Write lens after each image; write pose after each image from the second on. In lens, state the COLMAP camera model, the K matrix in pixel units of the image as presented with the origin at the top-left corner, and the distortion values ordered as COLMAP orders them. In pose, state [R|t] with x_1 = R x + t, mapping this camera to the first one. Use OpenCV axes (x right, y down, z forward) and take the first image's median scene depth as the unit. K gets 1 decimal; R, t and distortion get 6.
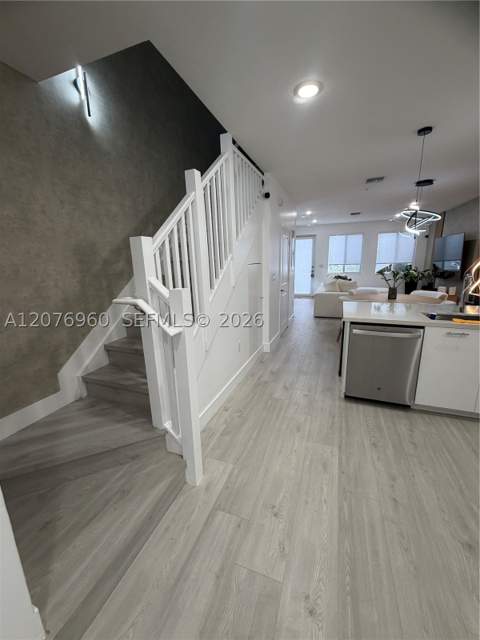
lens RADIAL K [[254.3, 0, 240.0], [0, 254.3, 317.9], [0, 0, 1]] dist [0.000561, -0.001006]
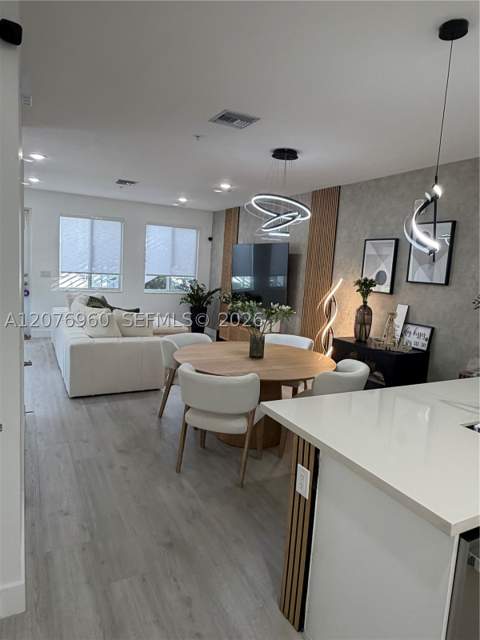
lens RADIAL K [[409.6, 0, 239.6], [0, 409.6, 315.5], [0, 0, 1]] dist [-0.003680, 0.002970]
pose [[0.661767, -0.030647, 0.749083, -0.084299], [0.091775, 0.994961, -0.040371, -0.238264], [-0.744071, 0.095464, 0.661245, 0.860696]]
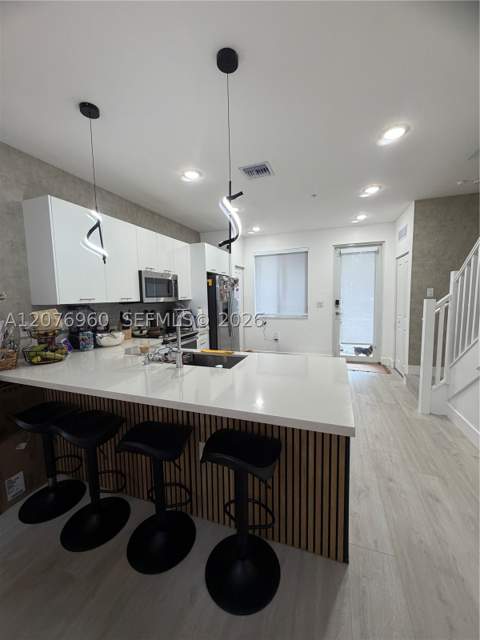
lens RADIAL K [[254.3, 0, 240.1], [0, 254.3, 317.9], [0, 0, 1]] dist [0.000561, -0.001006]
pose [[-0.999000, 0.043354, -0.010916, 0.740270], [0.037975, 0.951729, 0.304583, -0.375219], [0.023594, 0.303864, -0.952423, 1.715852]]
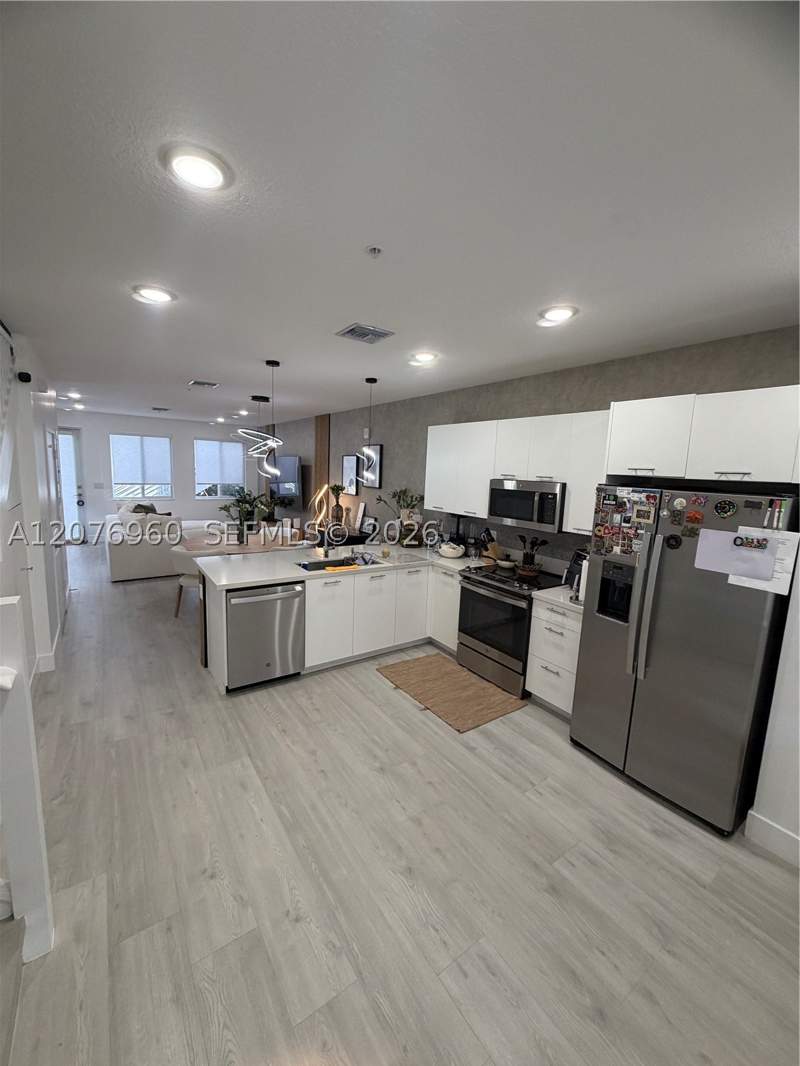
lens RADIAL K [[423.5, 0, 399.3], [0, 423.5, 530.8], [0, 0, 1]] dist [0.000561, -0.001006]
pose [[0.561951, -0.075012, 0.823763, -0.301499], [0.131402, 0.991329, 0.000632, -0.091207], [-0.816667, 0.107889, 0.566935, -0.151671]]
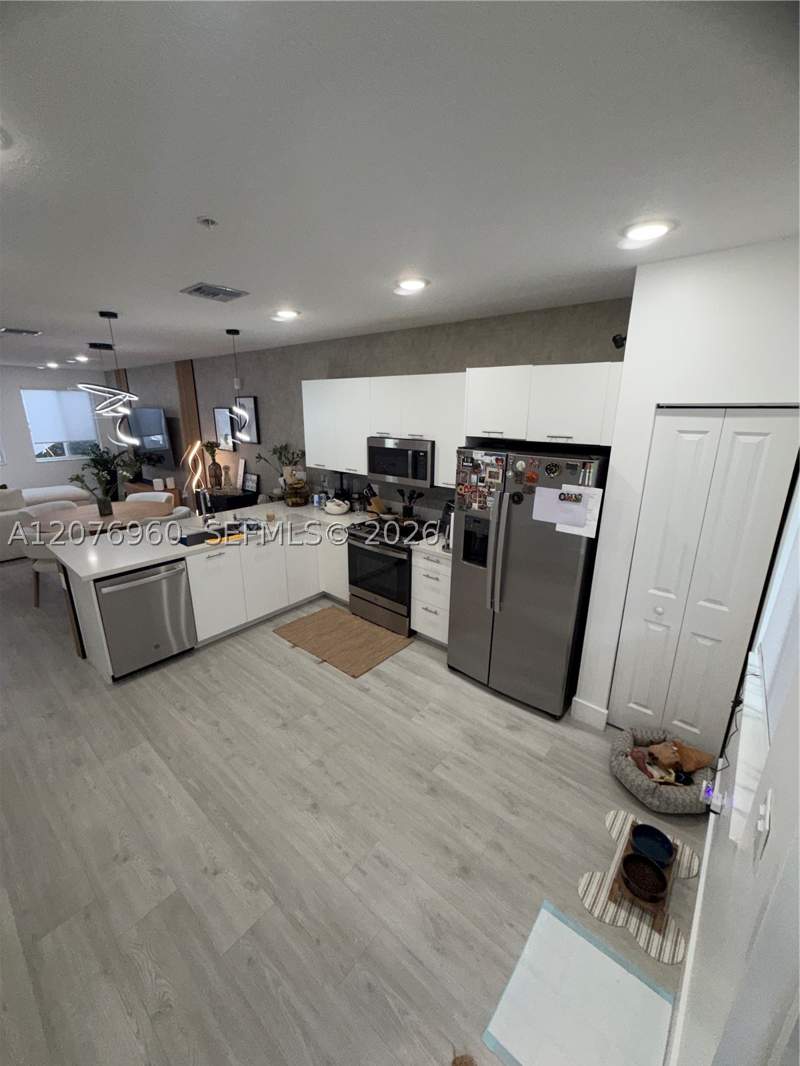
lens RADIAL K [[423.5, 0, 399.9], [0, 423.5, 530.1], [0, 0, 1]] dist [0.000561, -0.001006]
pose [[0.334734, -0.241198, 0.910921, -0.316255], [0.194909, 0.963504, 0.183498, -0.165784], [-0.921935, 0.116124, 0.369529, -0.227127]]
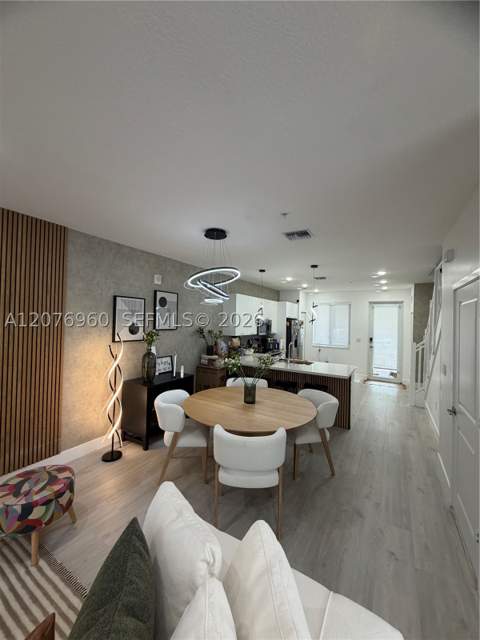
lens RADIAL K [[254.3, 0, 240.8], [0, 254.3, 318.3], [0, 0, 1]] dist [0.000561, -0.001006]
pose [[-0.984498, -0.002033, 0.175385, 0.934447], [0.034218, 0.978494, 0.203419, -0.769411], [-0.172027, 0.206267, -0.963255, 2.919183]]
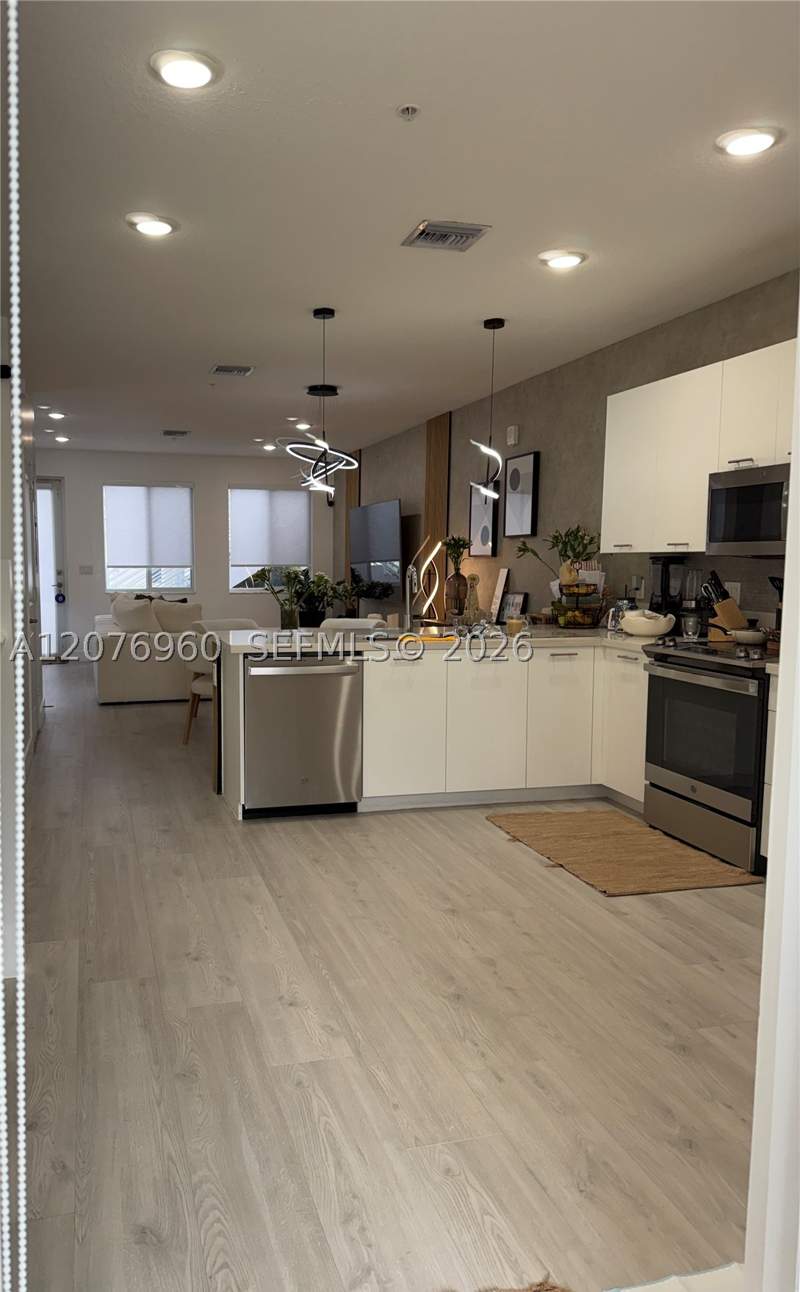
lens RADIAL K [[901.2, 0, 305.8], [0, 901.2, 655.0], [0, 0, 1]] dist [0.041037, -0.044798]
pose [[0.826510, -0.036606, 0.561730, -0.465300], [0.106241, 0.990094, -0.091800, 0.195907], [-0.552805, 0.135552, 0.822212, -0.532144]]
